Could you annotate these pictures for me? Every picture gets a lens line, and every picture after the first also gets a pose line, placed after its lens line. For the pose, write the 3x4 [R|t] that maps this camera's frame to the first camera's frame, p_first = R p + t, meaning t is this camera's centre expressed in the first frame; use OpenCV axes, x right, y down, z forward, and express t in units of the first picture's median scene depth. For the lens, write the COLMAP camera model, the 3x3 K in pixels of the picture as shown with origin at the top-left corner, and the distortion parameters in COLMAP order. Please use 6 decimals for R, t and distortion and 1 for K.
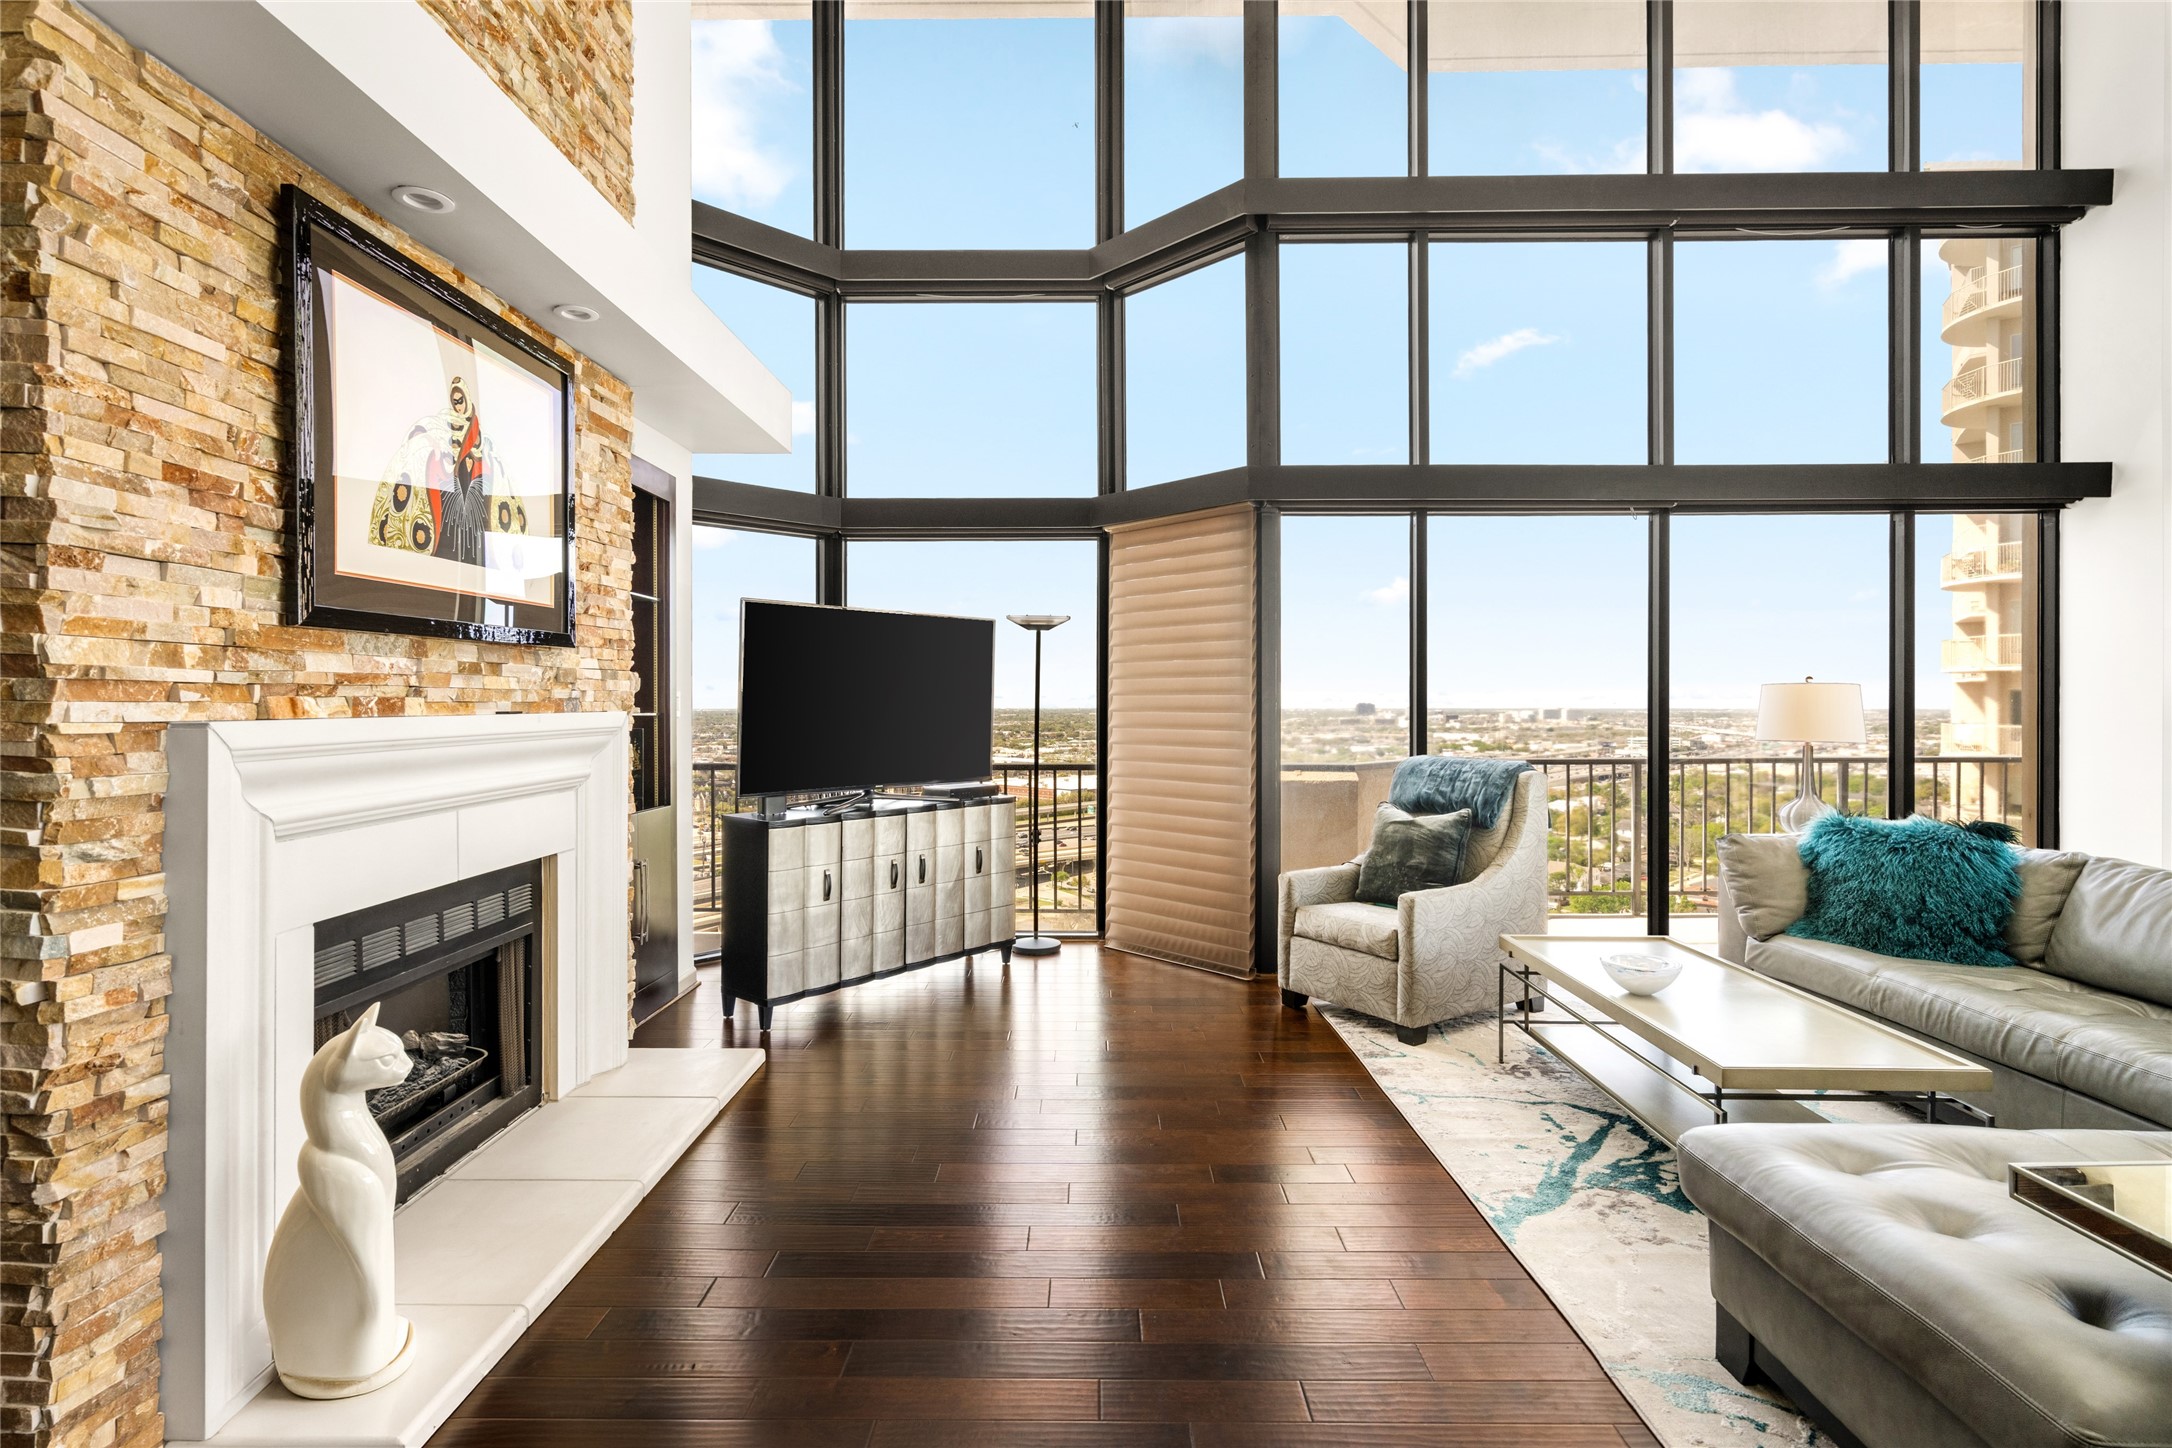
lens RADIAL K [[1050.1, 0, 1085.5], [0, 1050.1, 708.3], [0, 0, 1]] dist [-0.000579, 0.000768]
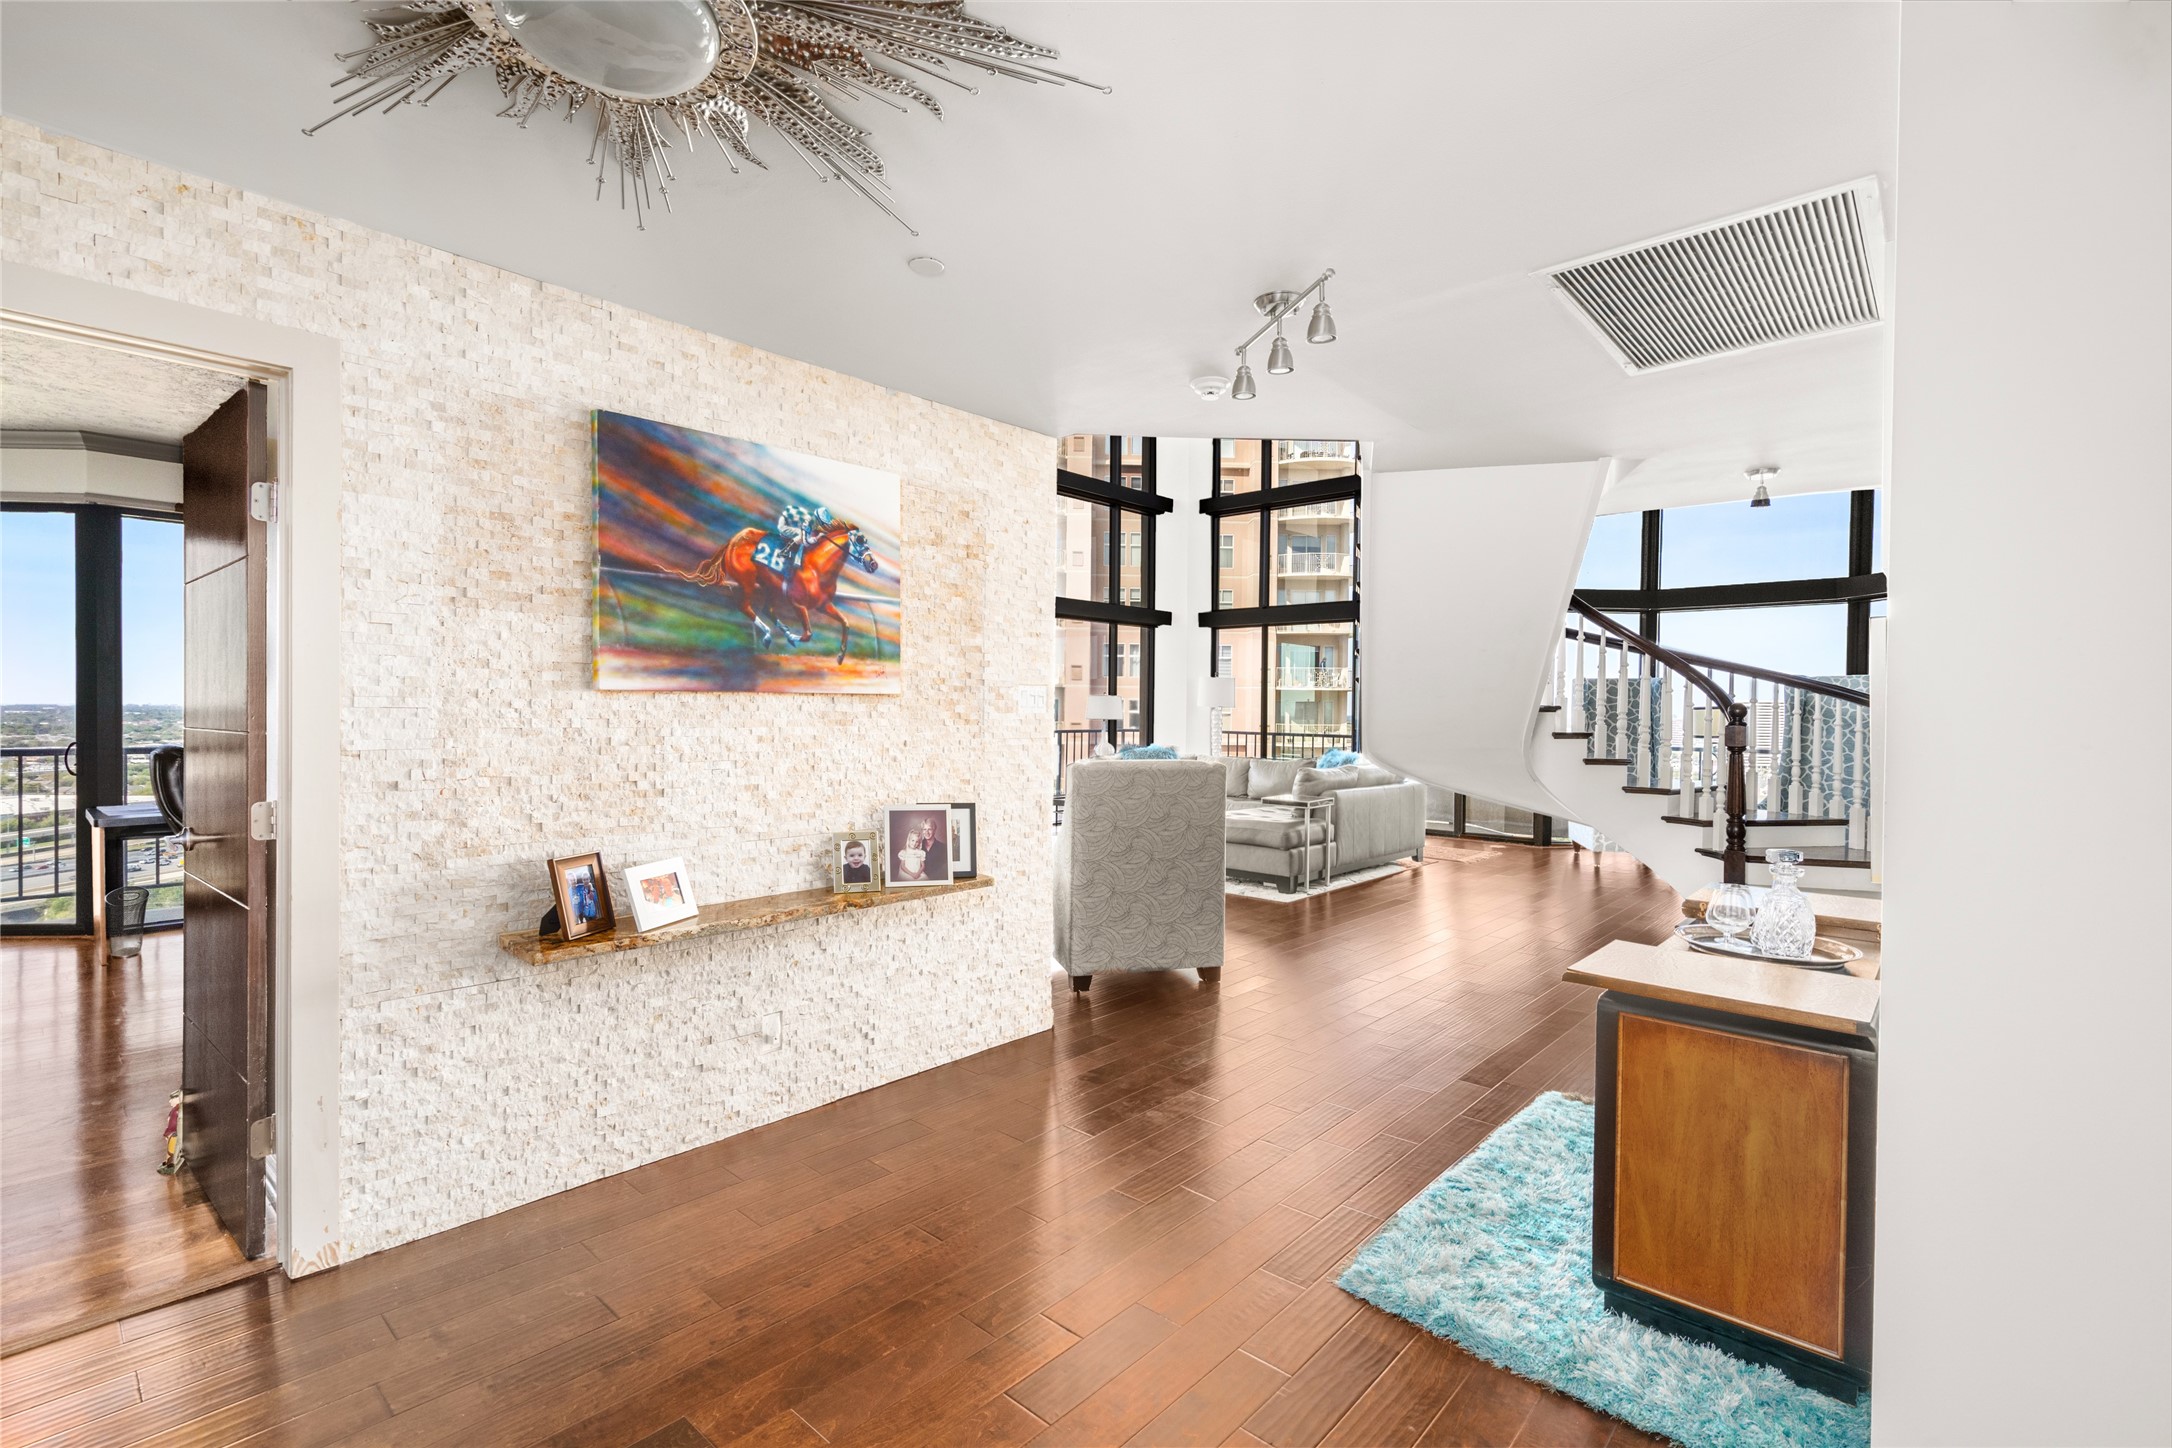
lens RADIAL K [[977.1, 0, 1084.2], [0, 977.1, 716.7], [0, 0, 1]] dist [-0.000468, 0.000246]
pose [[0.661435, -0.000524, 0.750003, -1.034302], [-0.005145, 0.999973, 0.005236, 0.013525], [-0.749985, -0.007322, 0.661414, -0.462372]]
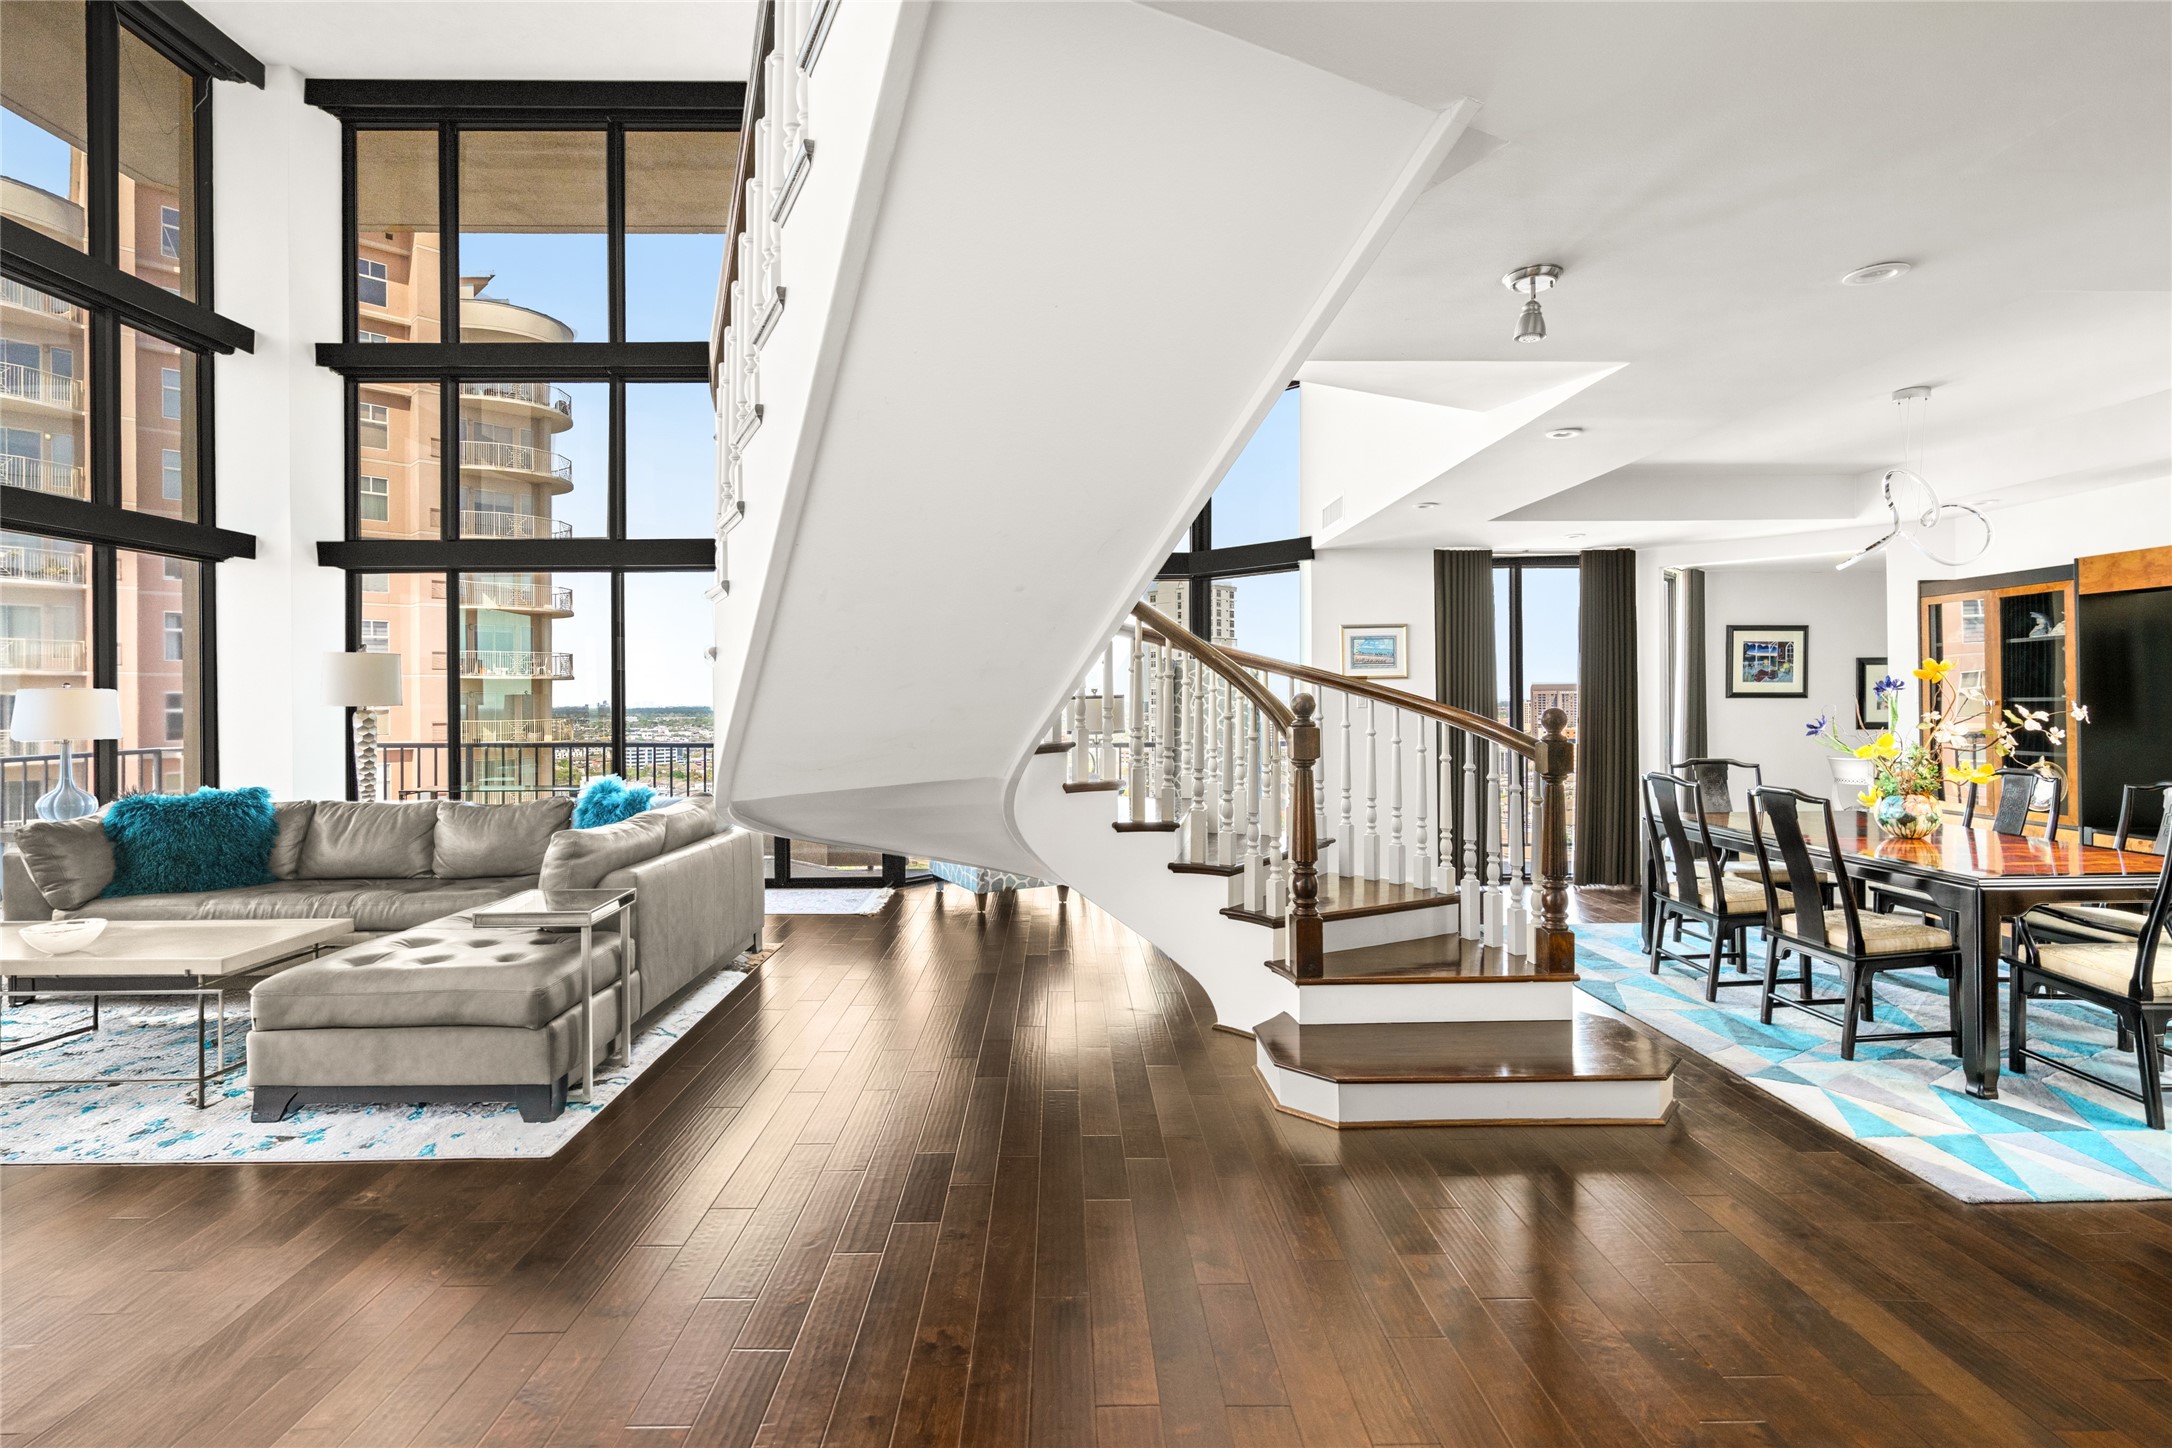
lens RADIAL K [[1001.7, 0, 1077.4], [0, 1001.7, 699.0], [0, 0, 1]] dist [-0.002649, -0.000417]
pose [[-0.028732, 0.000104, 0.999587, -0.432280], [0.013040, 0.999915, 0.000270, 0.001212], [-0.999502, 0.013043, -0.028731, -0.074507]]
